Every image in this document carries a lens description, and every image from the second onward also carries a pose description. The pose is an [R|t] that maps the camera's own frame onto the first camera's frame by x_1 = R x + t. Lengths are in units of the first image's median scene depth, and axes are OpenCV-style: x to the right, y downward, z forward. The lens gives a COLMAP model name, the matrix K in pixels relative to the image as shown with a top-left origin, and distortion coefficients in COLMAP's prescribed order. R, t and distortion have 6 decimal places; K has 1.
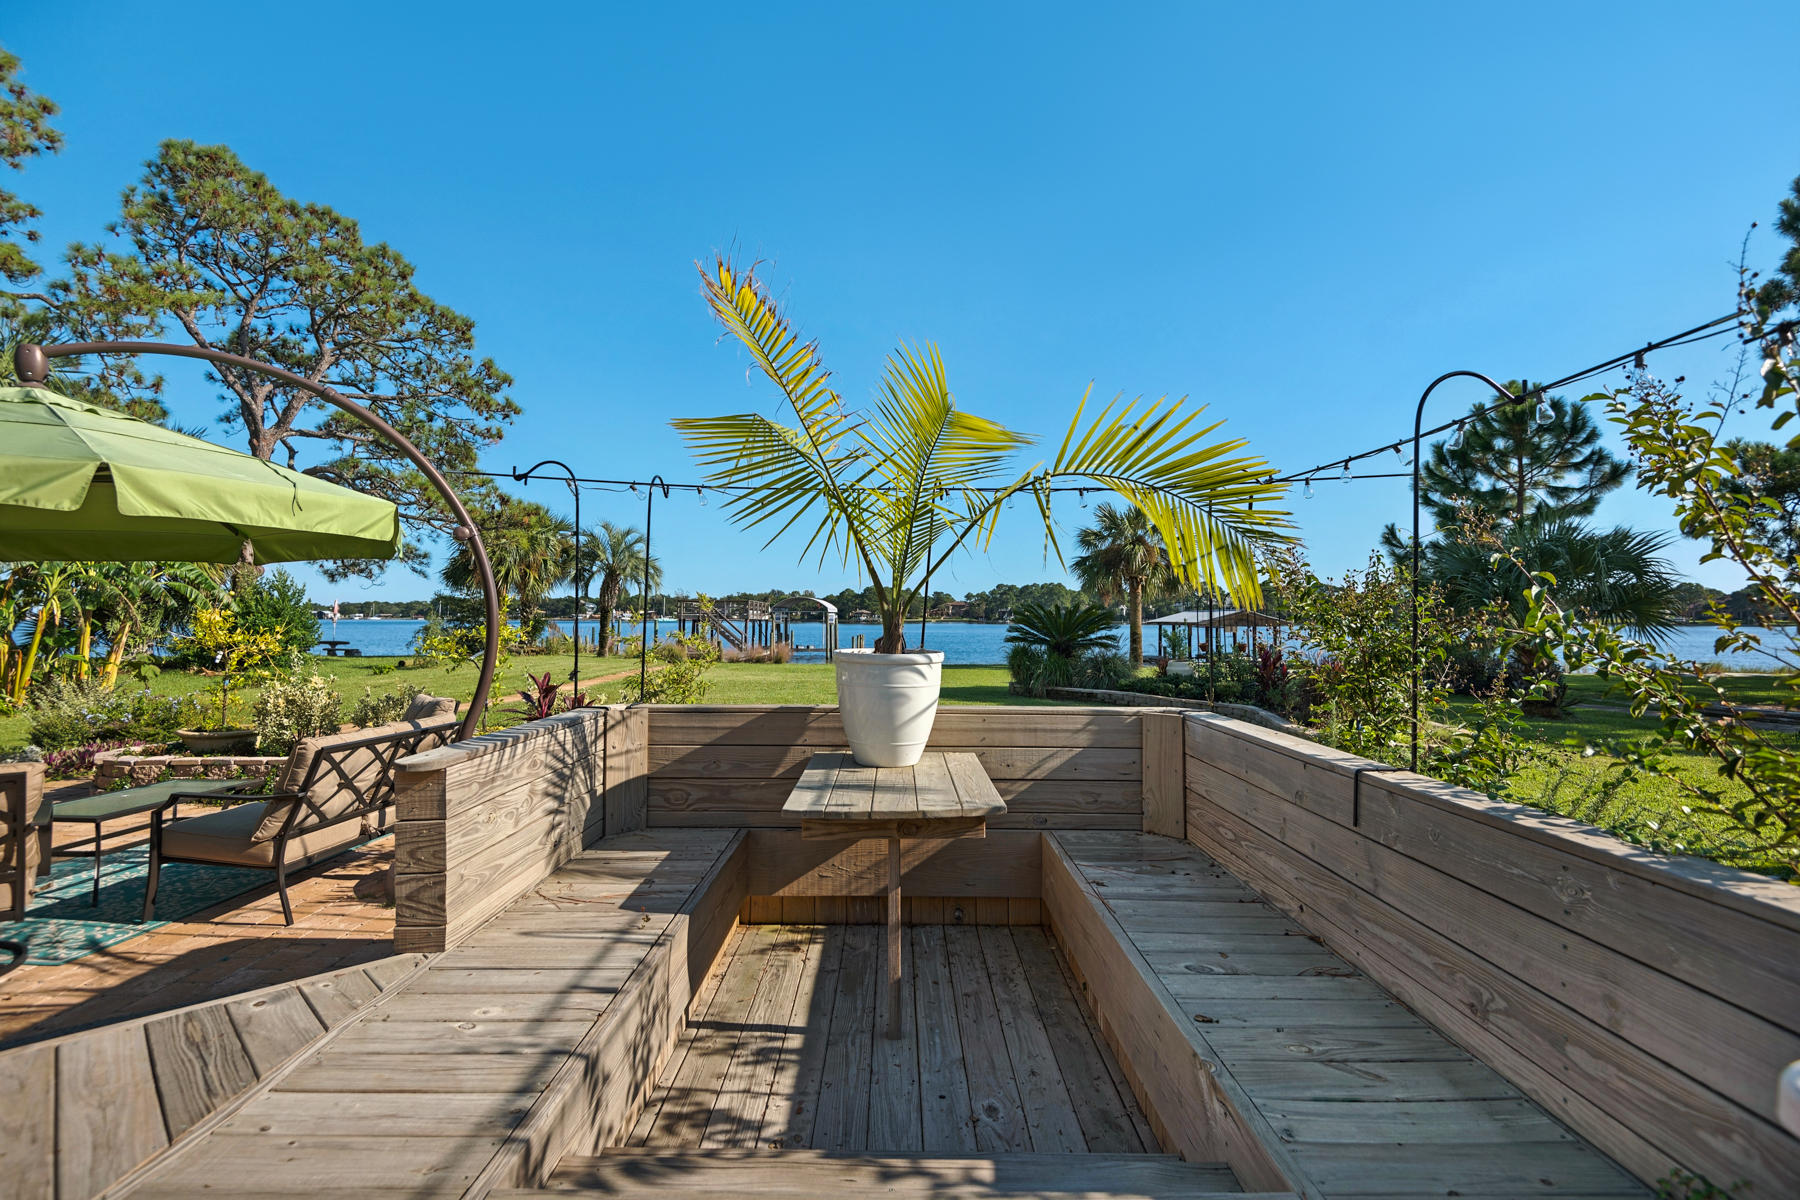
lens RADIAL K [[842.5, 0, 904.2], [0, 842.5, 608.8], [0, 0, 1]] dist [0.008004, -0.008663]
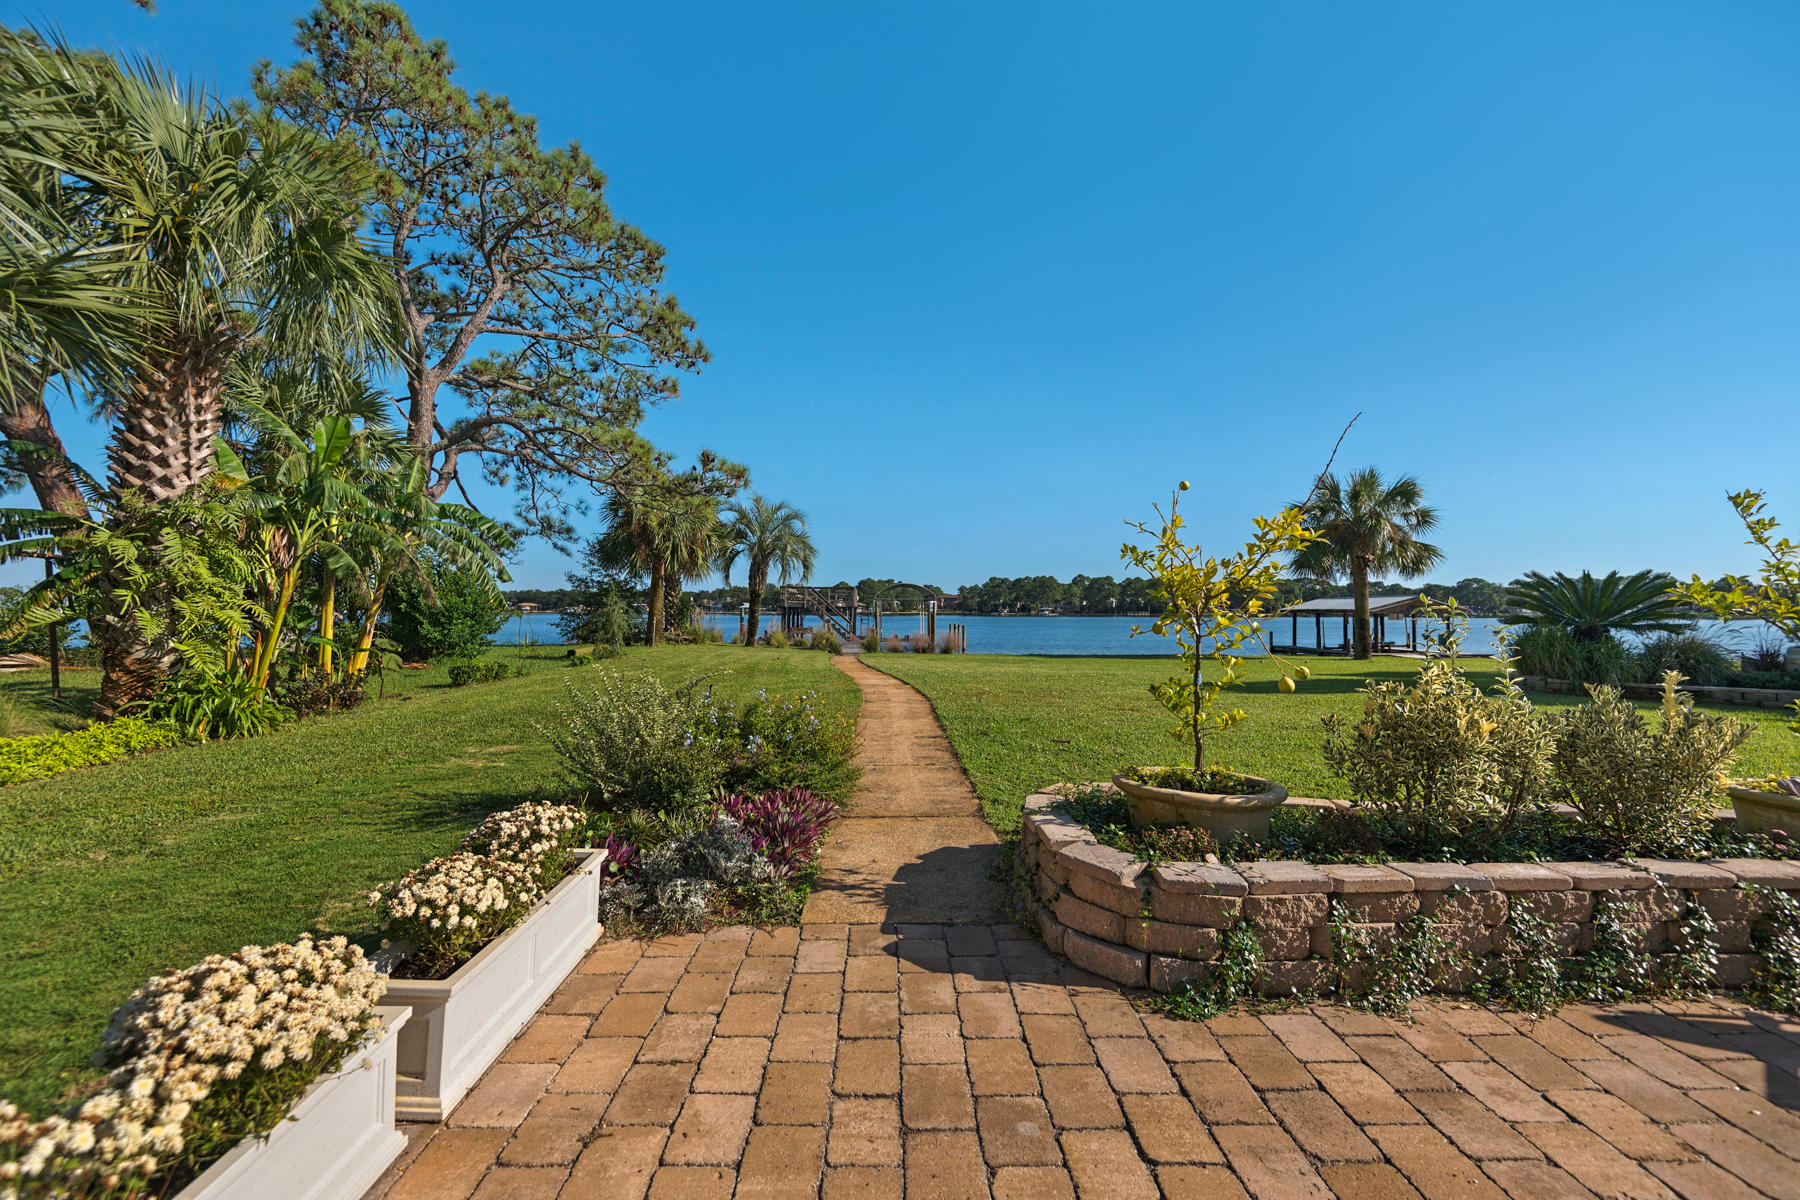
lens RADIAL K [[811.8, 0, 915.0], [0, 811.8, 605.5], [0, 0, 1]] dist [0.003103, -0.005388]
pose [[0.998987, -0.004230, 0.044791, -0.450796], [0.004080, 0.999986, 0.003447, 0.023393], [-0.044805, -0.003261, 0.998990, 0.266324]]
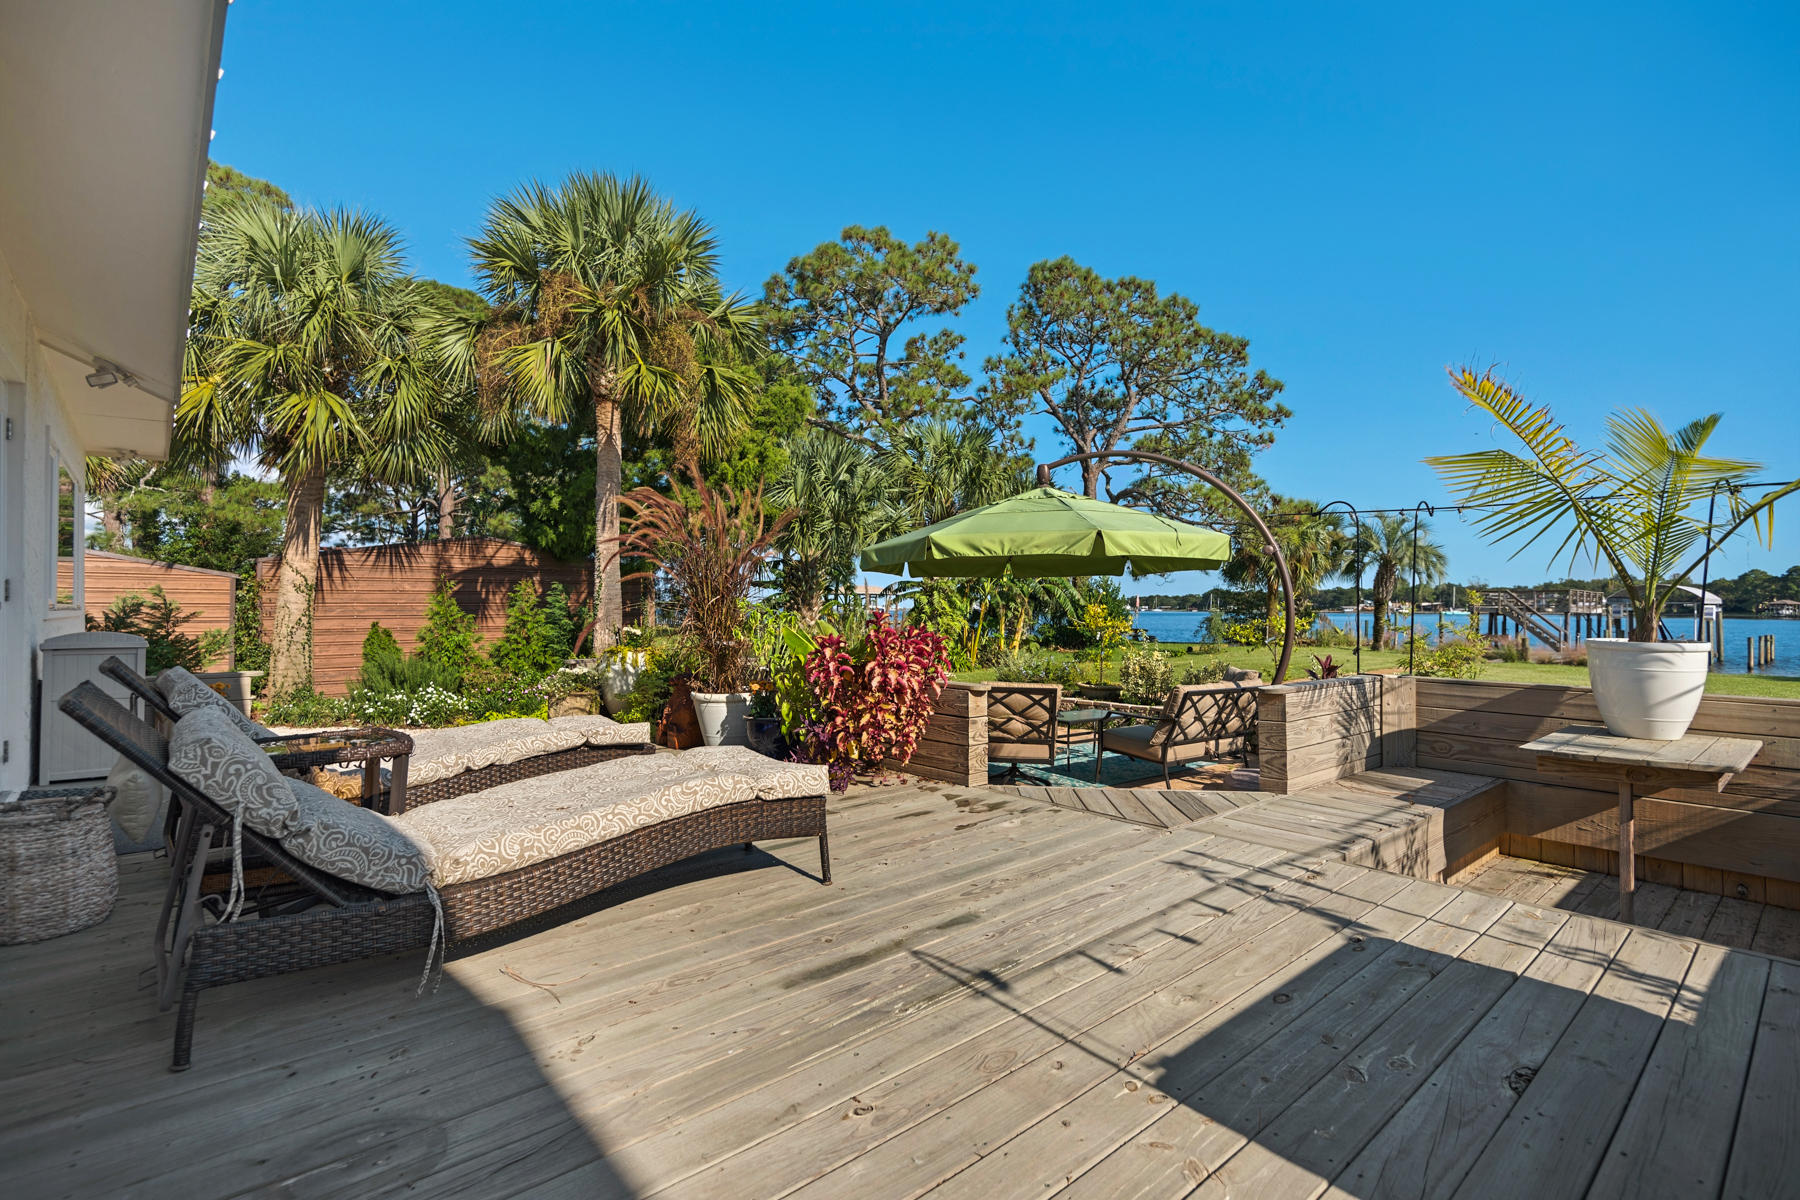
lens RADIAL K [[842.5, 0, 894.5], [0, 842.5, 598.3], [0, 0, 1]] dist [0.008004, -0.008663]
pose [[0.650586, -0.008400, -0.759387, 0.034655], [0.005786, 0.999965, -0.006104, -0.001132], [0.759411, -0.000423, 0.650611, -0.098437]]
